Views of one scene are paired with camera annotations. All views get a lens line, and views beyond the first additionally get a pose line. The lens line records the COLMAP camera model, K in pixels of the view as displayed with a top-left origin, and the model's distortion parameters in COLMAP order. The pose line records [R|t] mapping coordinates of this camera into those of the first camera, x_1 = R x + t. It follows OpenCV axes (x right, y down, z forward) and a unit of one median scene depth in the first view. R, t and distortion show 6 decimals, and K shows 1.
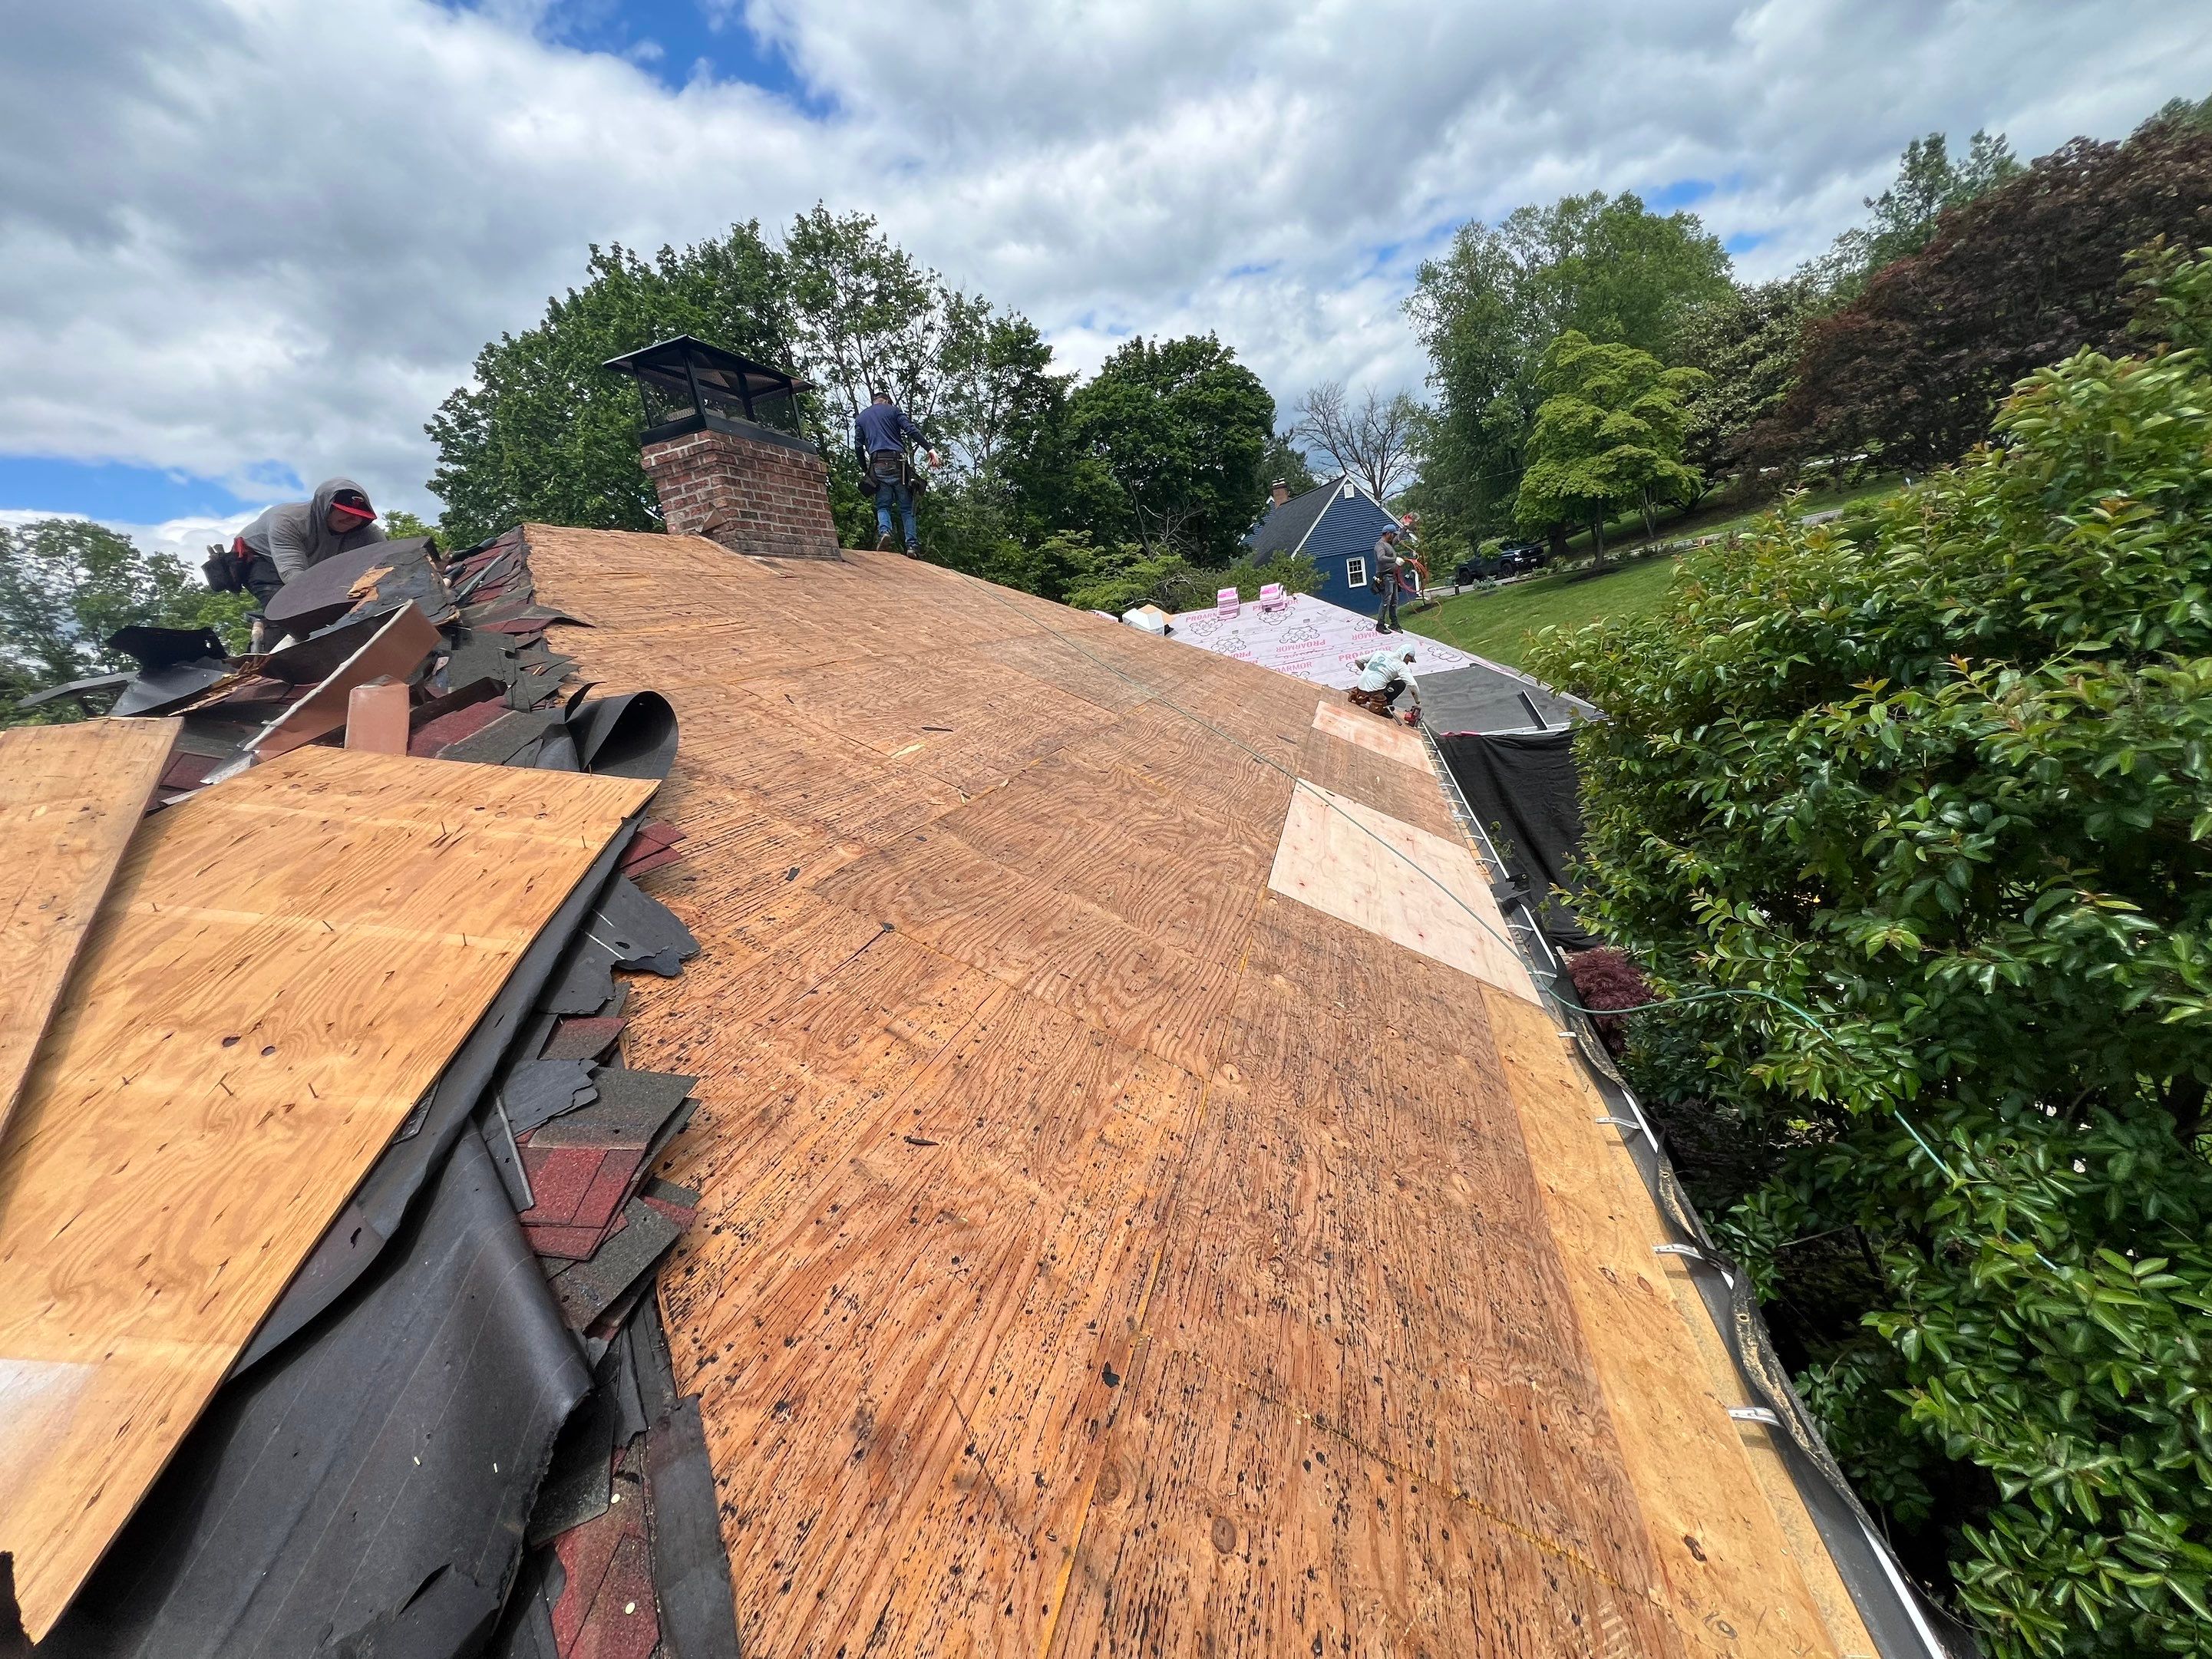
lens RADIAL K [[878.7, 0, 1100.5], [0, 878.7, 827.1], [0, 0, 1]] dist [-0.002134, -0.000052]
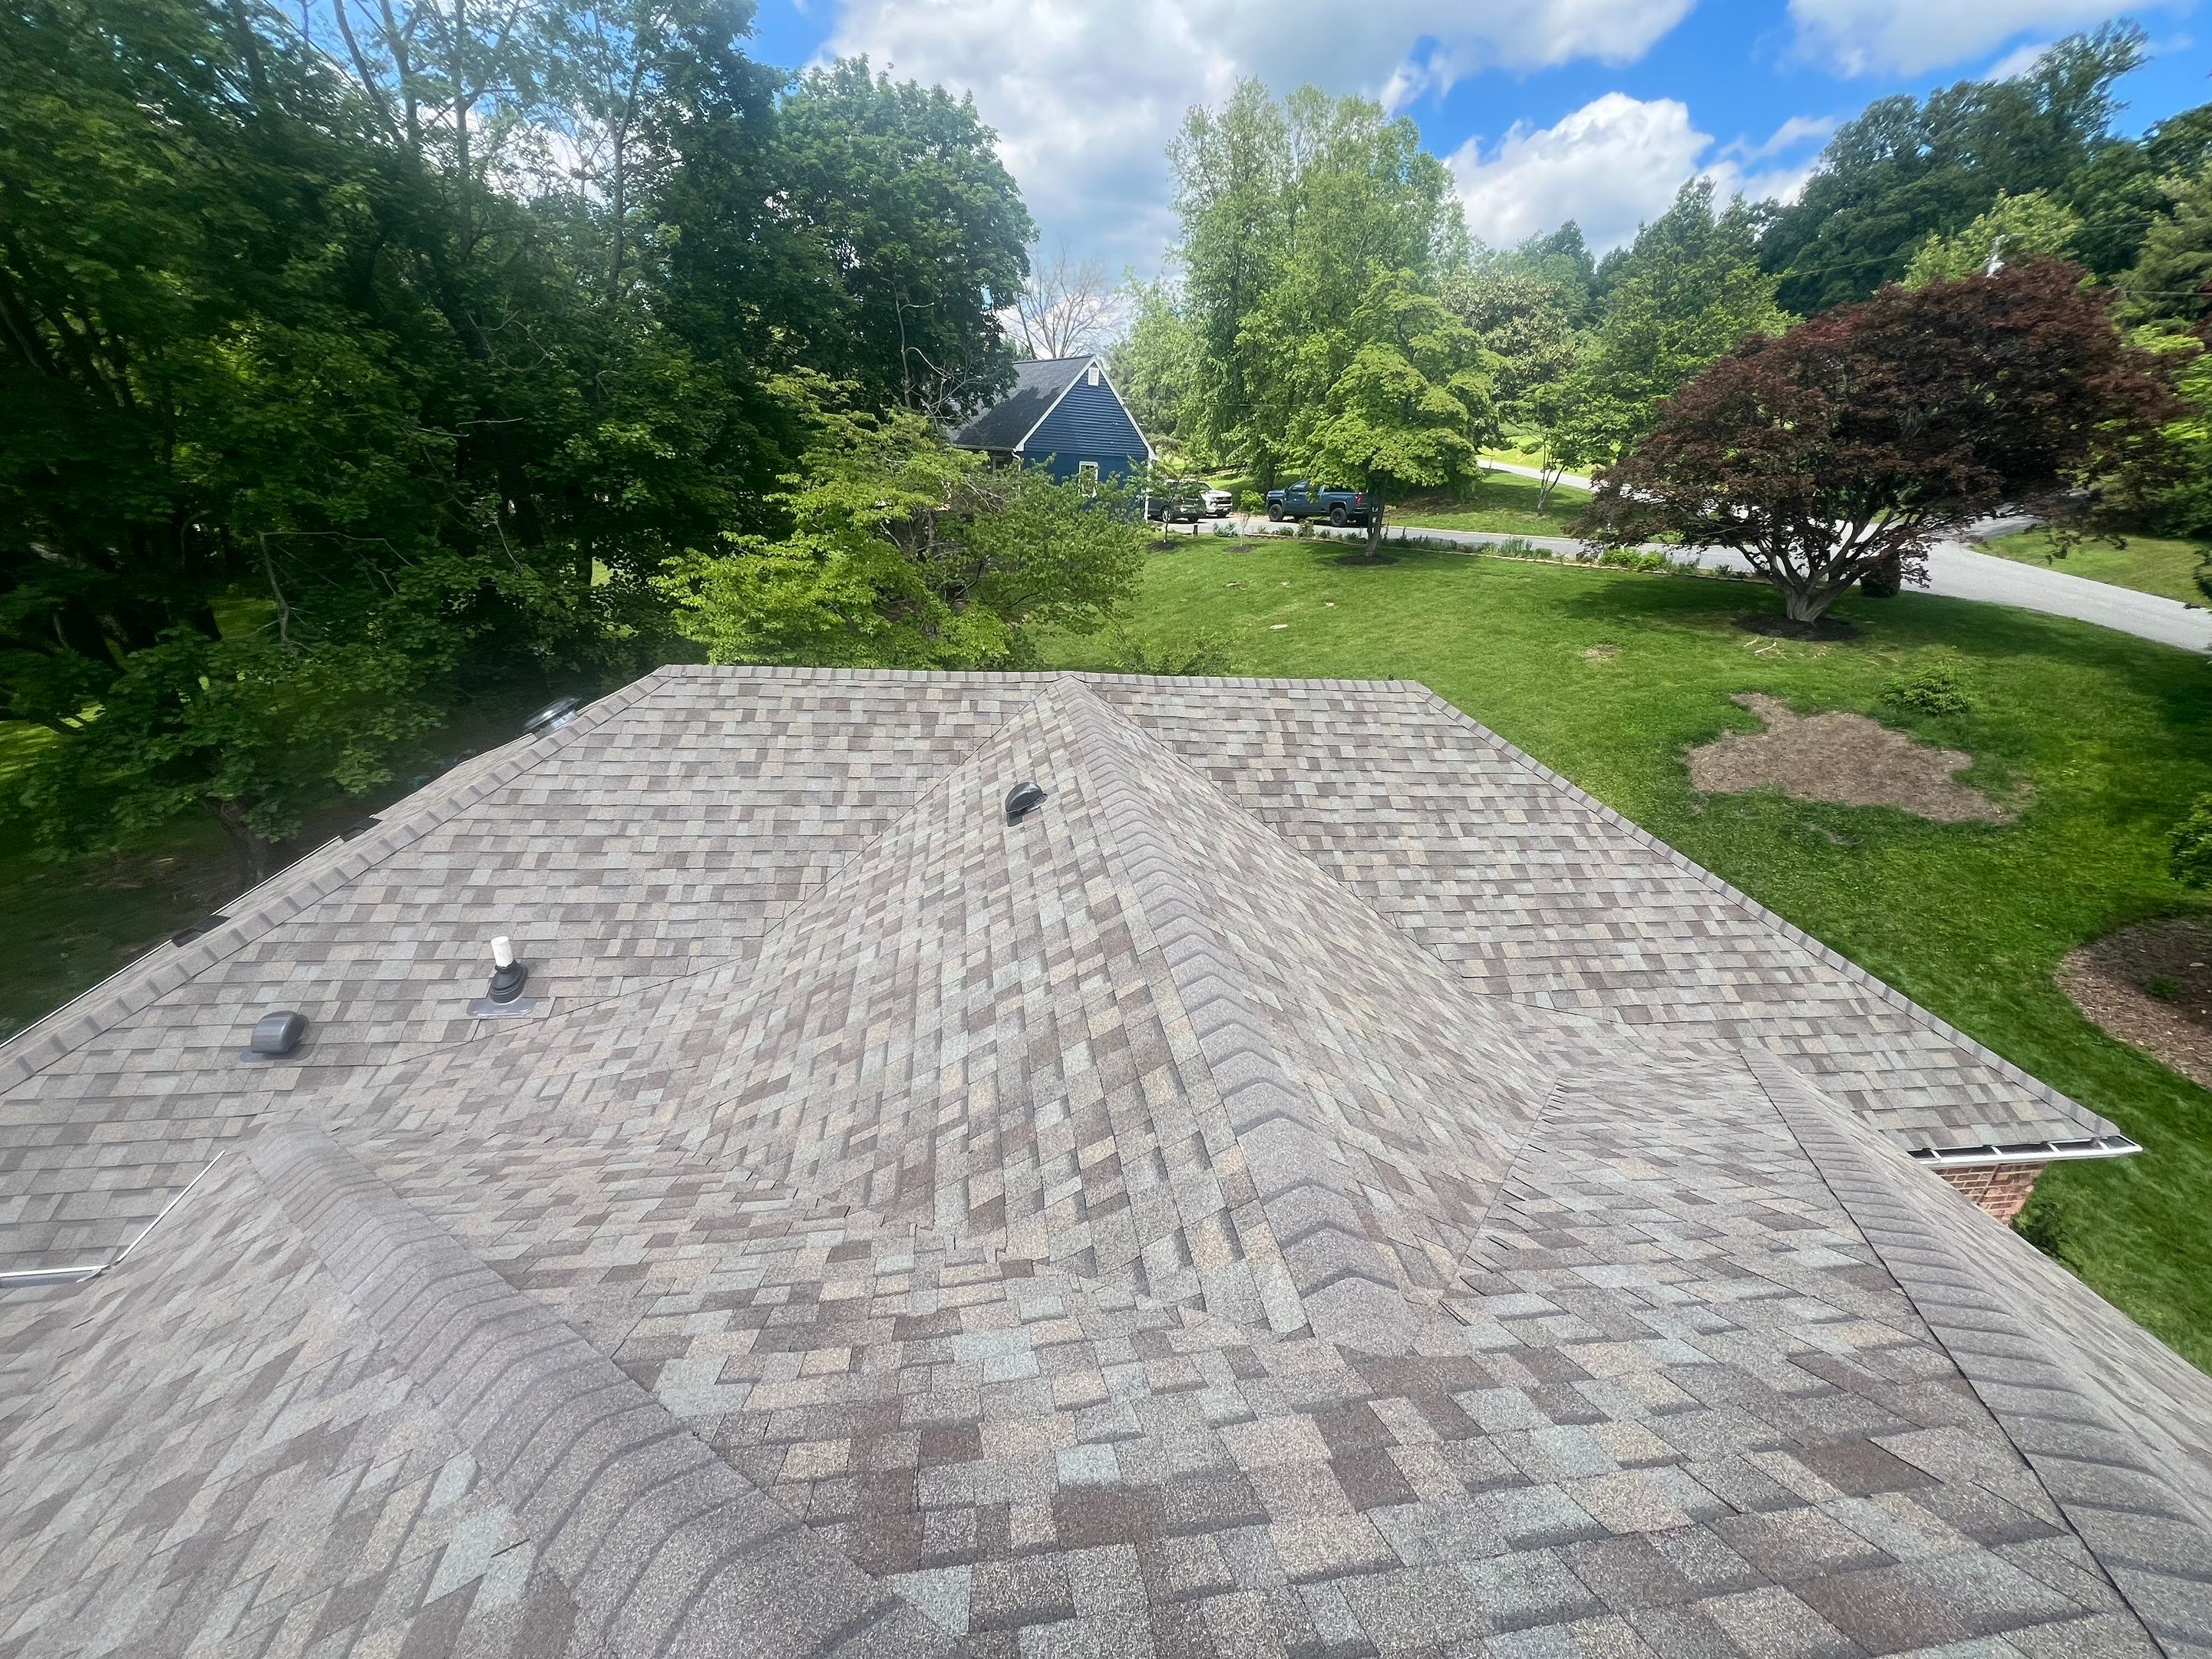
lens RADIAL K [[884.1, 0, 1102.2], [0, 884.1, 827.6], [0, 0, 1]] dist [-0.003105, 0.000865]
pose [[0.890608, 0.043905, 0.452648, -0.089847], [-0.114838, 0.984784, 0.130430, -0.110411], [-0.440034, -0.168144, 0.882098, 0.284846]]
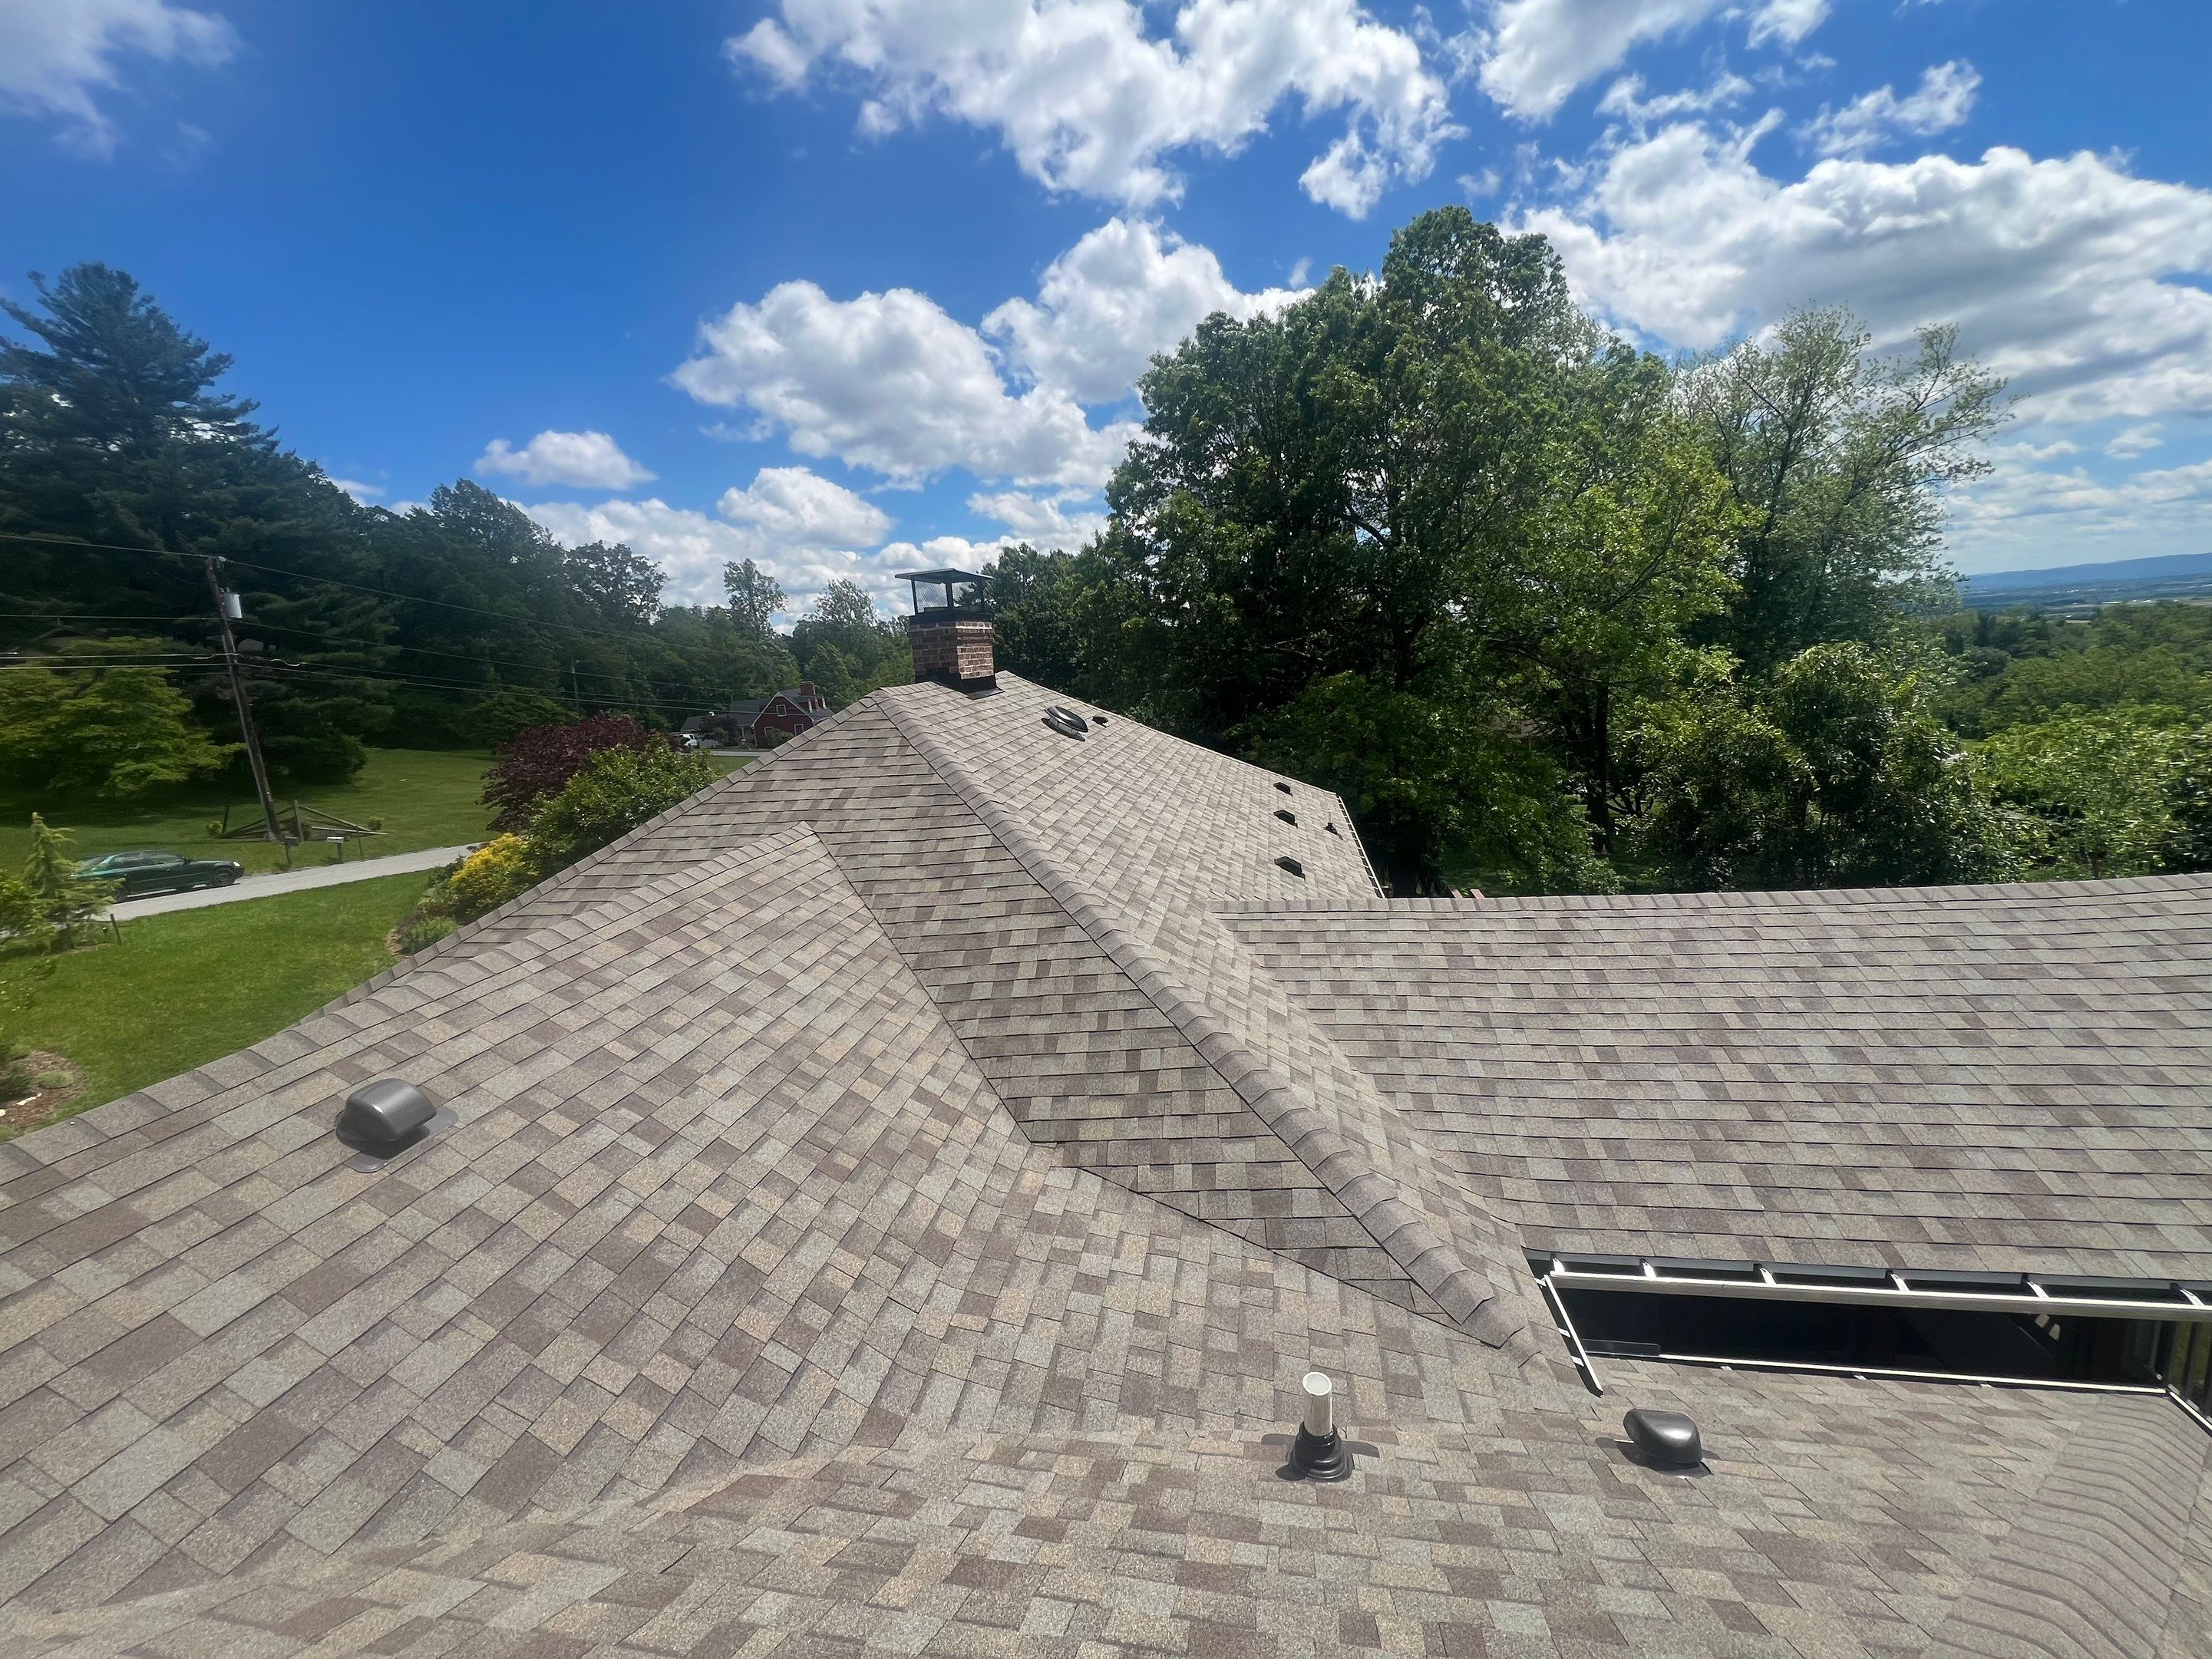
lens RADIAL K [[884.1, 0, 1102.2], [0, 884.1, 827.6], [0, 0, 1]] dist [-0.003105, 0.000865]
pose [[-0.963323, 0.266165, -0.034144, -0.109646], [0.229199, 0.882277, 0.411164, -0.147356], [0.139561, 0.388258, -0.910922, 0.585677]]
